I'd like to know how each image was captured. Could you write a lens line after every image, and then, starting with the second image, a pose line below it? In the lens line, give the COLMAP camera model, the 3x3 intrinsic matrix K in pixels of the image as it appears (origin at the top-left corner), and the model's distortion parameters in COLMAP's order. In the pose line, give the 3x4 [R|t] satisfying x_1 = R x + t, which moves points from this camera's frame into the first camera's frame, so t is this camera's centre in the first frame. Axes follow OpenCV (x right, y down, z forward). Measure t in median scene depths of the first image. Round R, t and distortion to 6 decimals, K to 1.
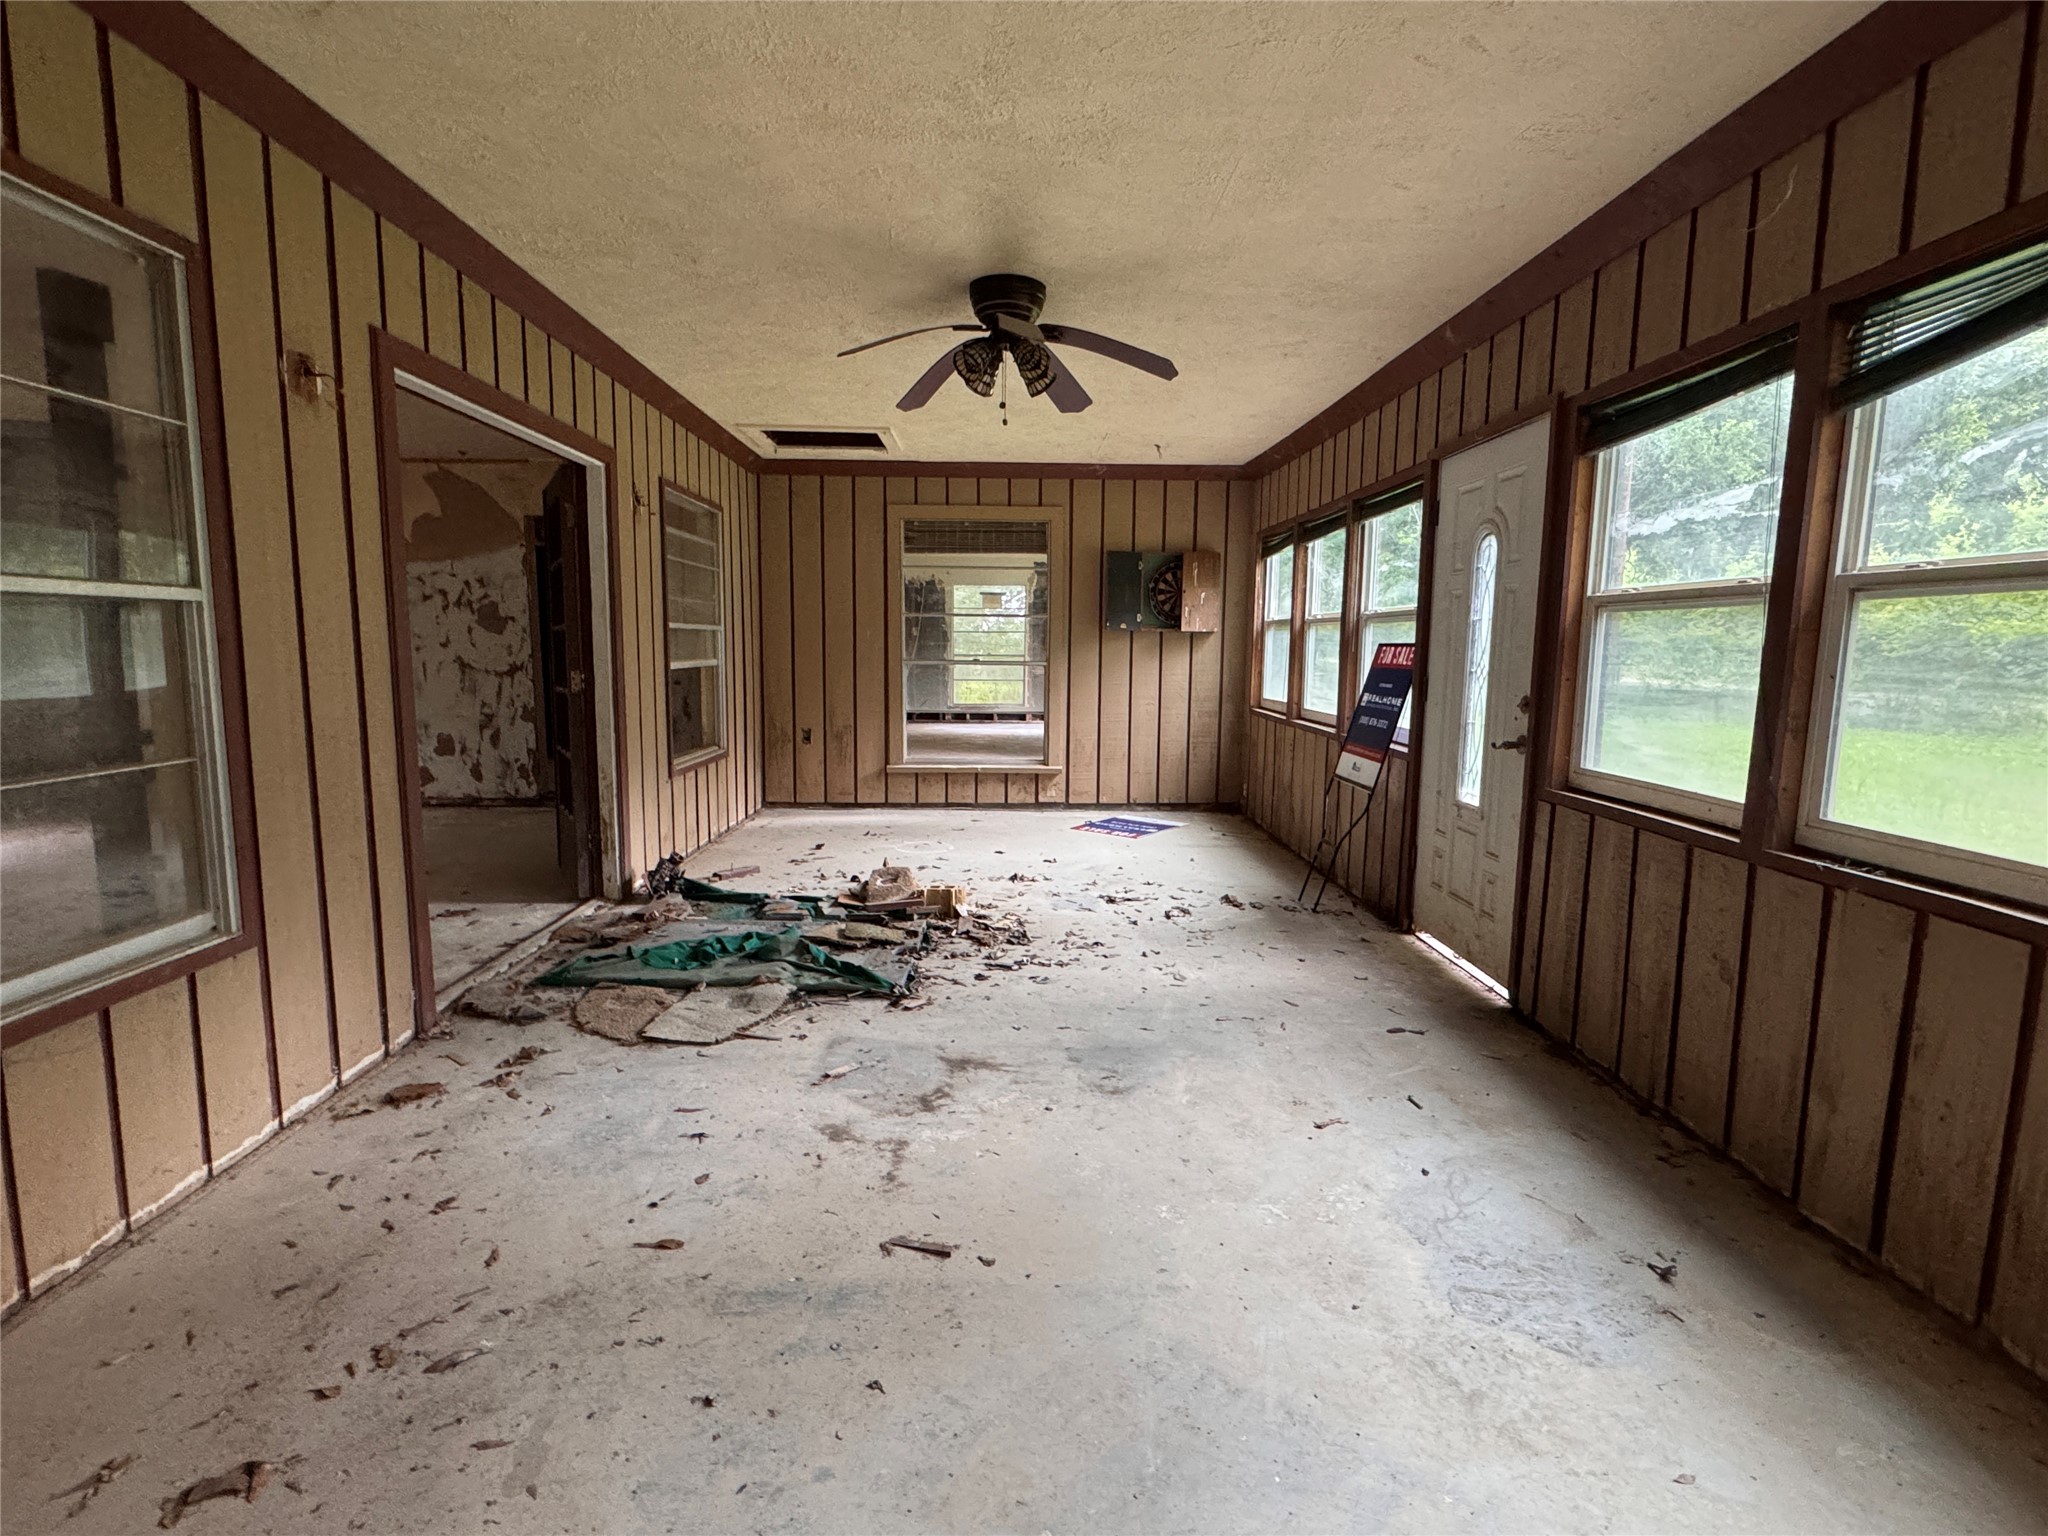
lens RADIAL K [[998.8, 0, 1031.8], [0, 998.8, 768.9], [0, 0, 1]] dist [0.003871, -0.000732]
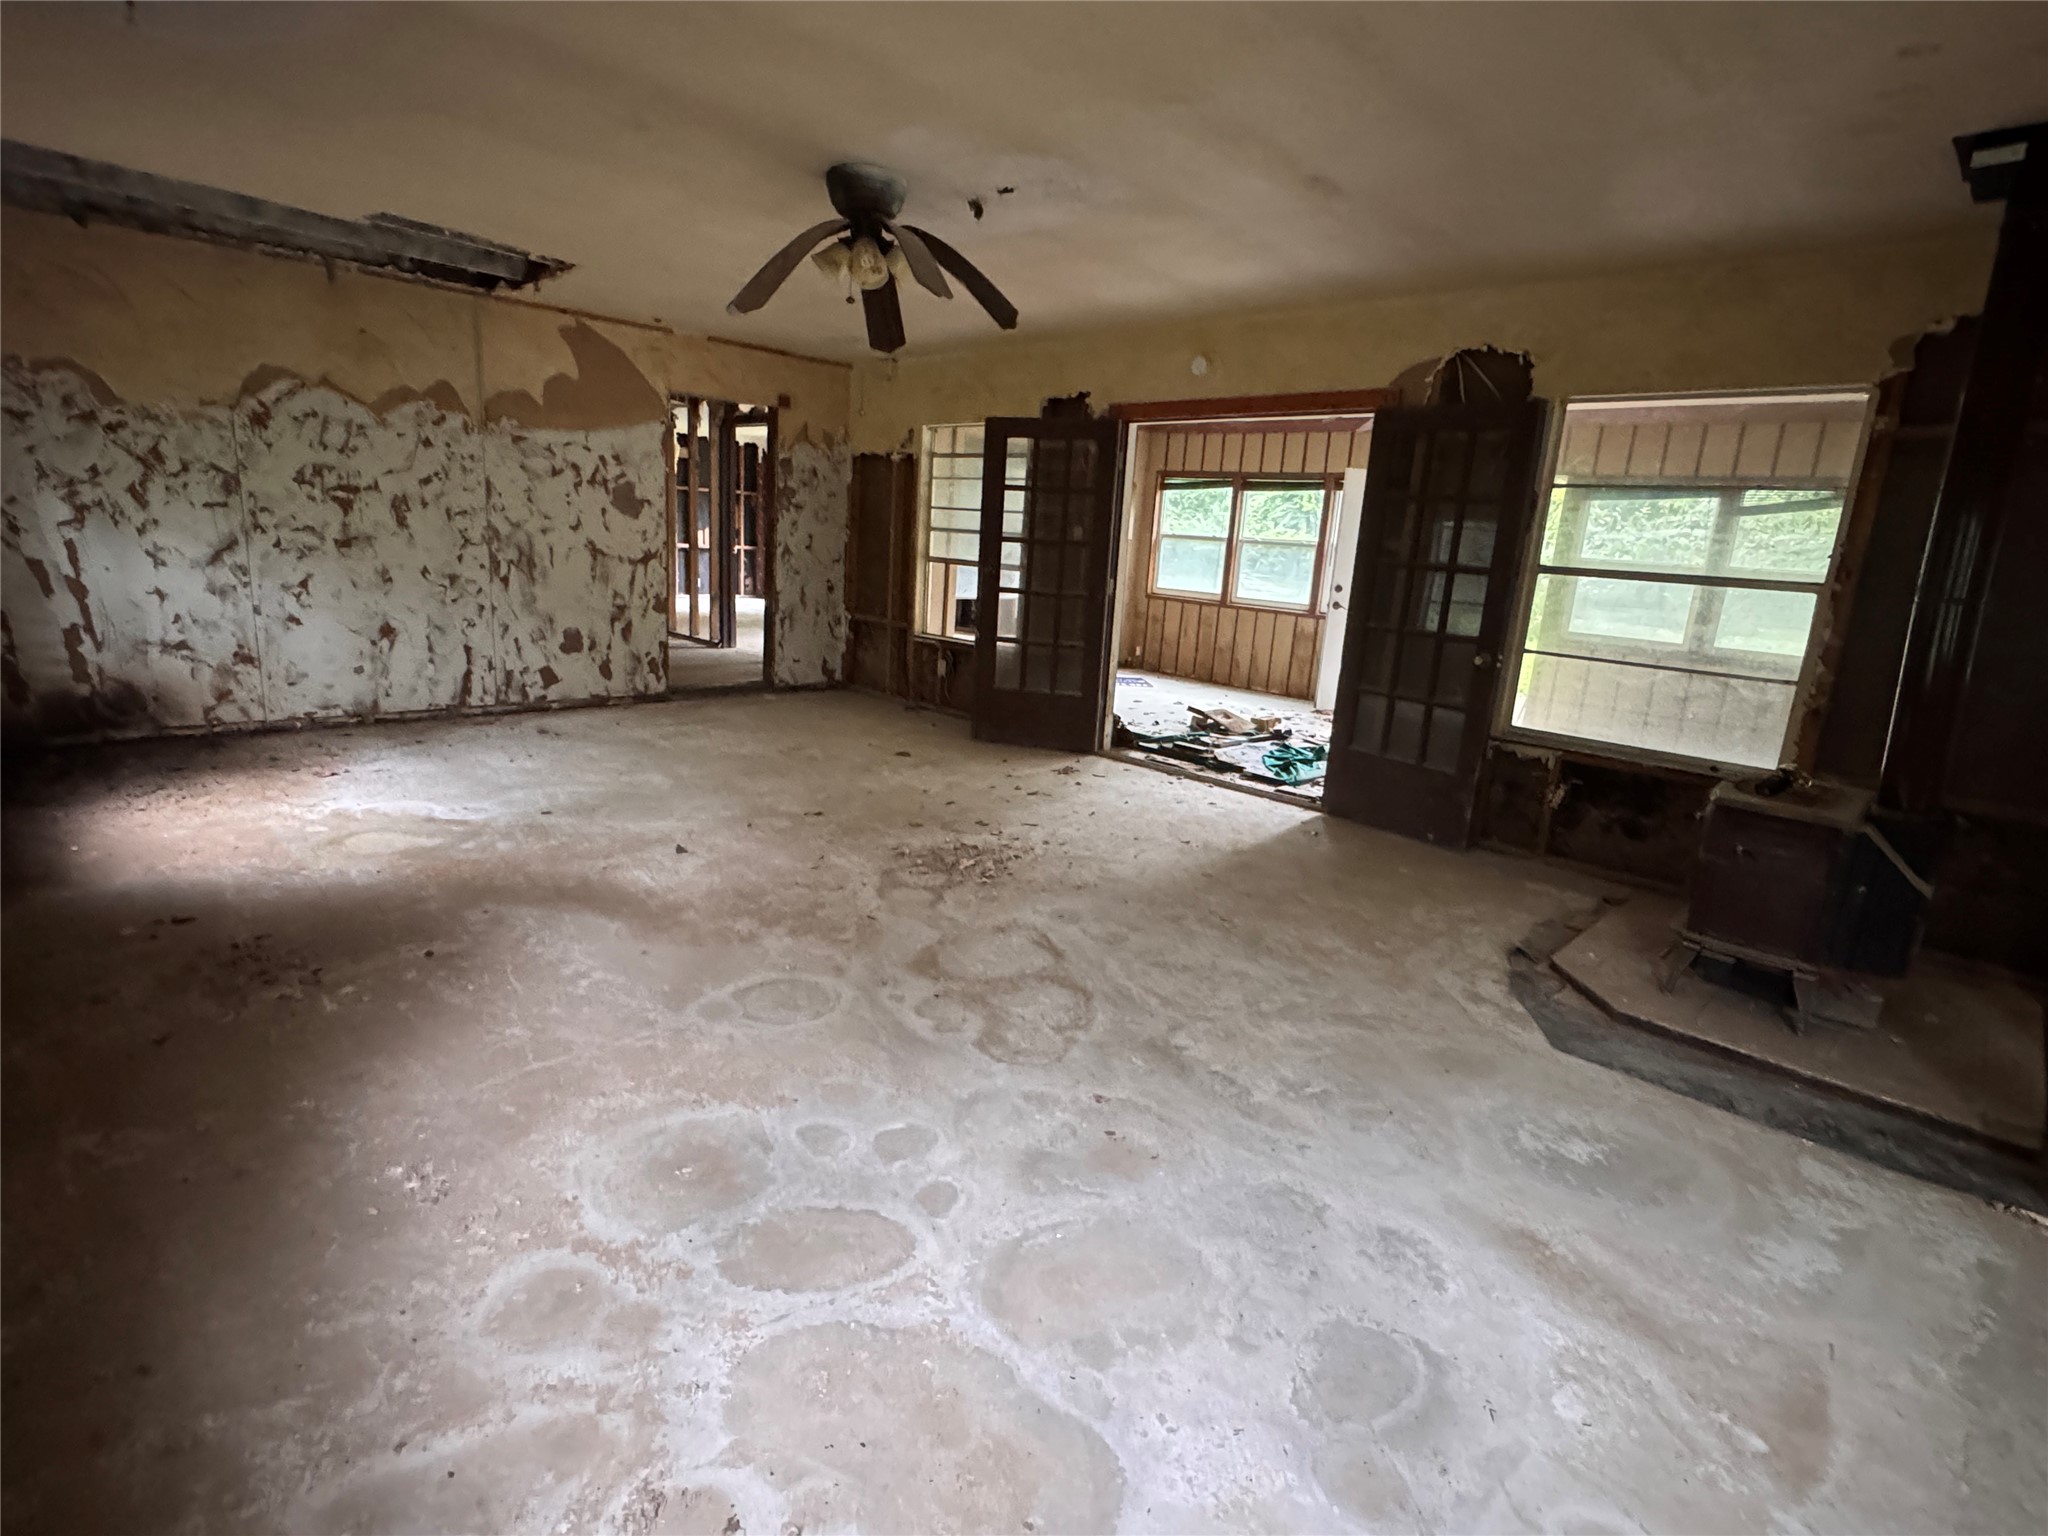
lens RADIAL K [[998.8, 0, 1023.8], [0, 998.8, 769.3], [0, 0, 1]] dist [0.003871, -0.000732]
pose [[0.732722, -0.121780, 0.669543, -0.911485], [0.028081, 0.988431, 0.149051, -0.032343], [-0.679948, -0.090411, 0.727665, 0.060263]]
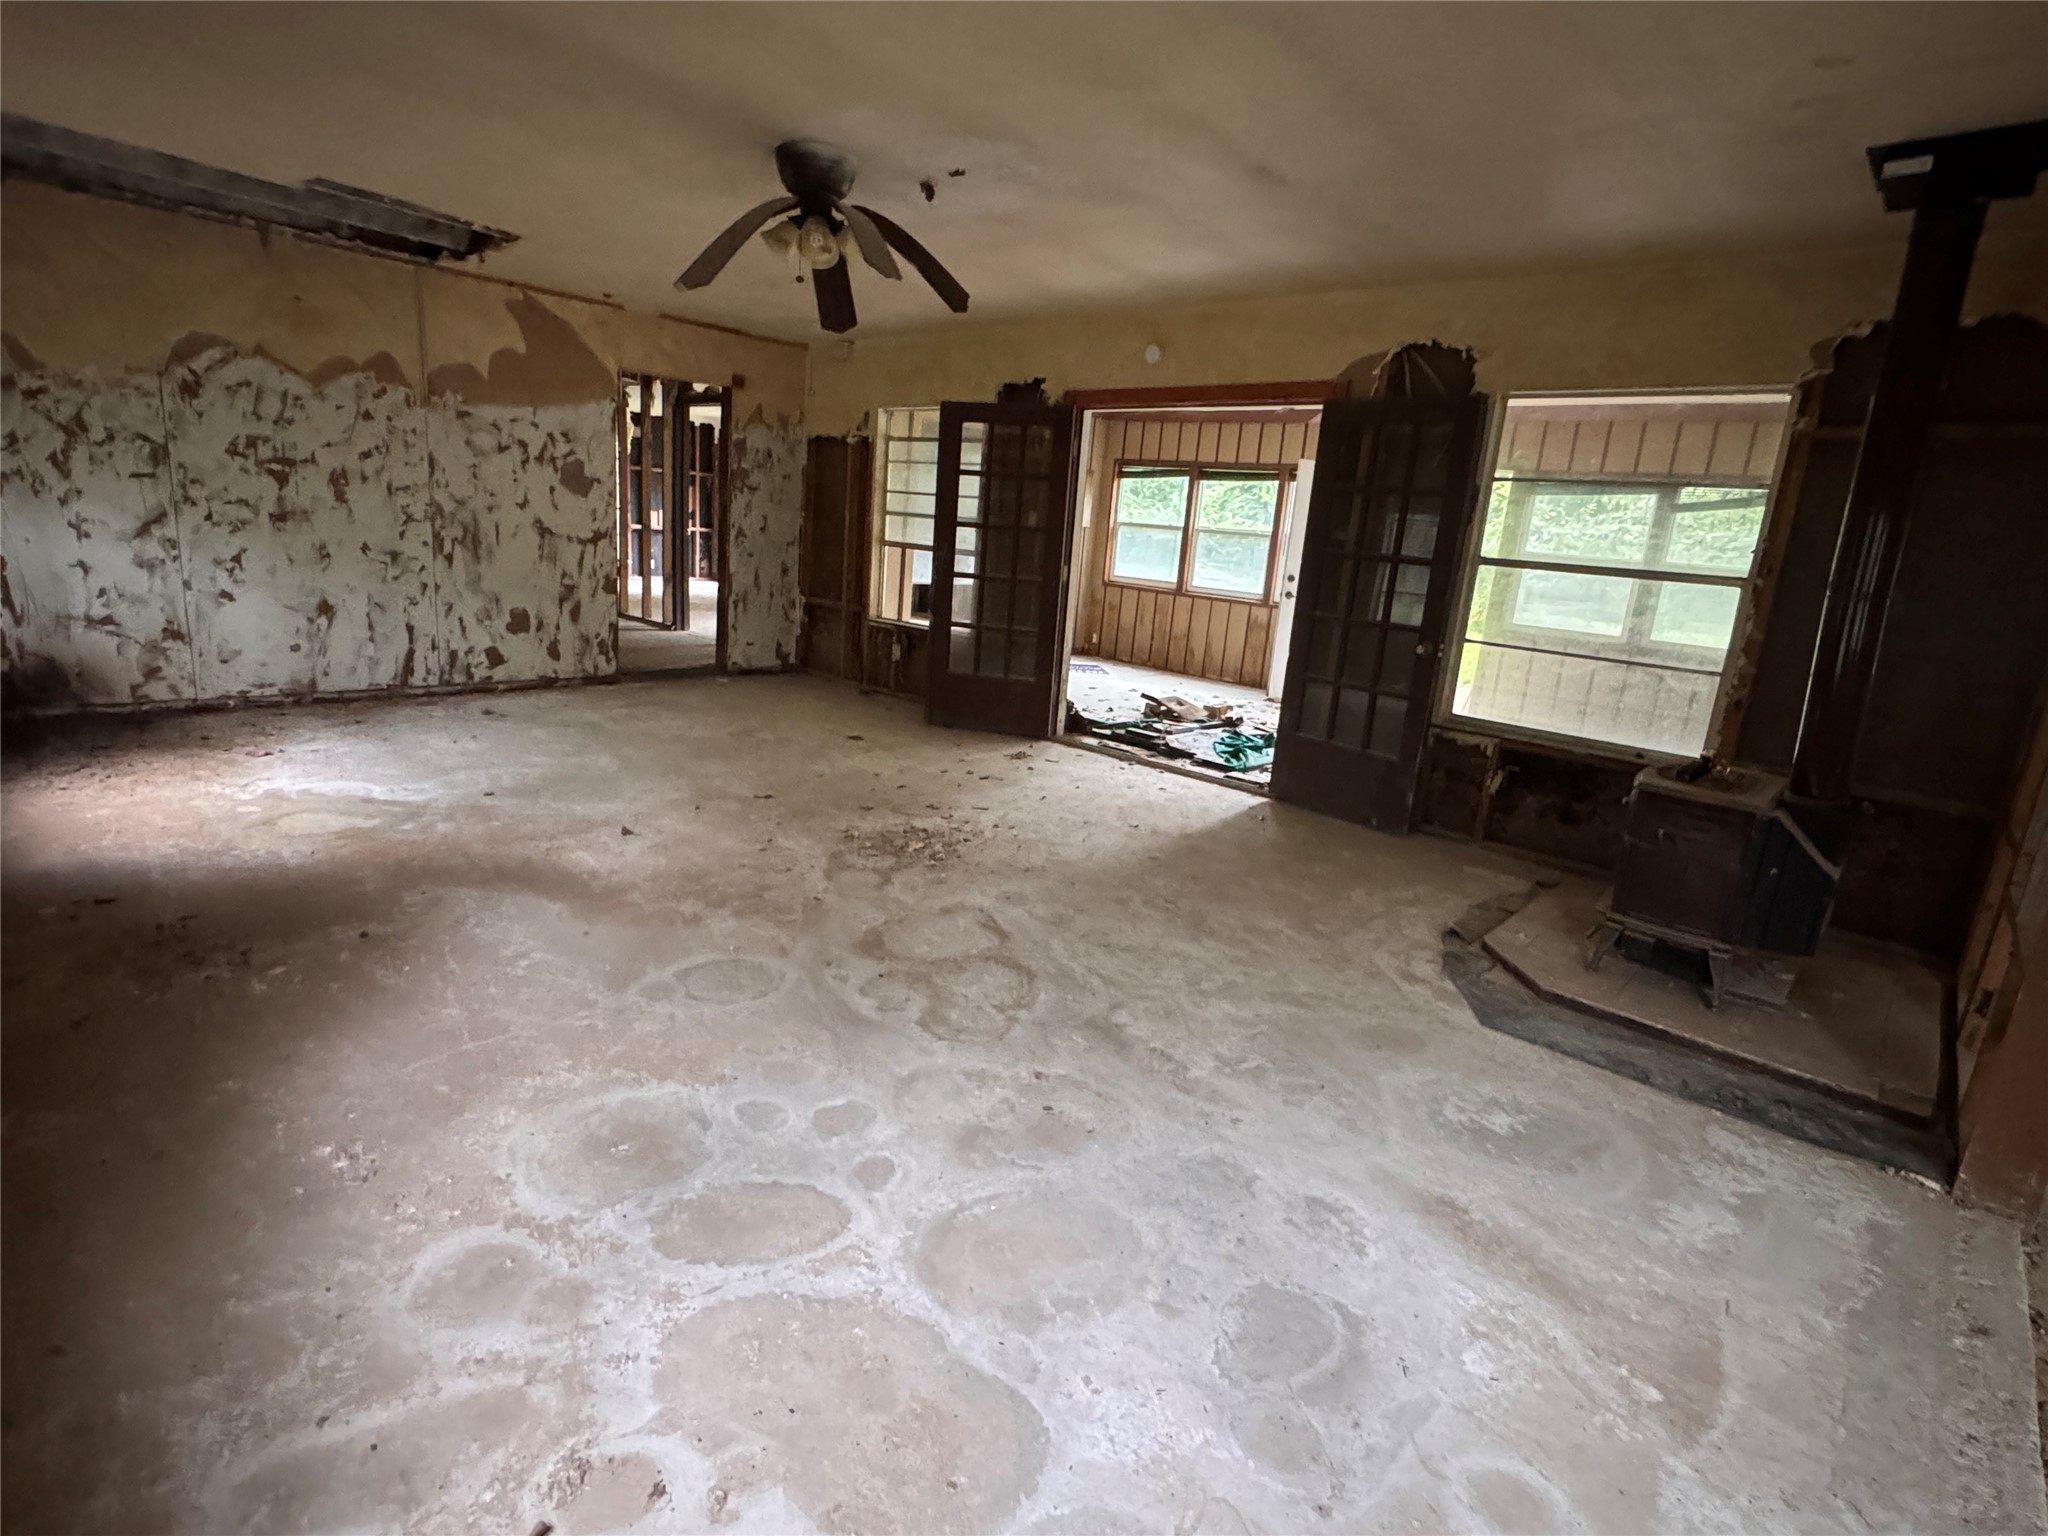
lens RADIAL K [[998.8, 0, 1023.4], [0, 998.8, 766.0], [0, 0, 1]] dist [0.003871, -0.000732]
pose [[0.706848, -0.123529, 0.696496, -0.909534], [0.016178, 0.987199, 0.158669, -0.030507], [-0.707180, -0.100887, 0.699798, 0.053665]]
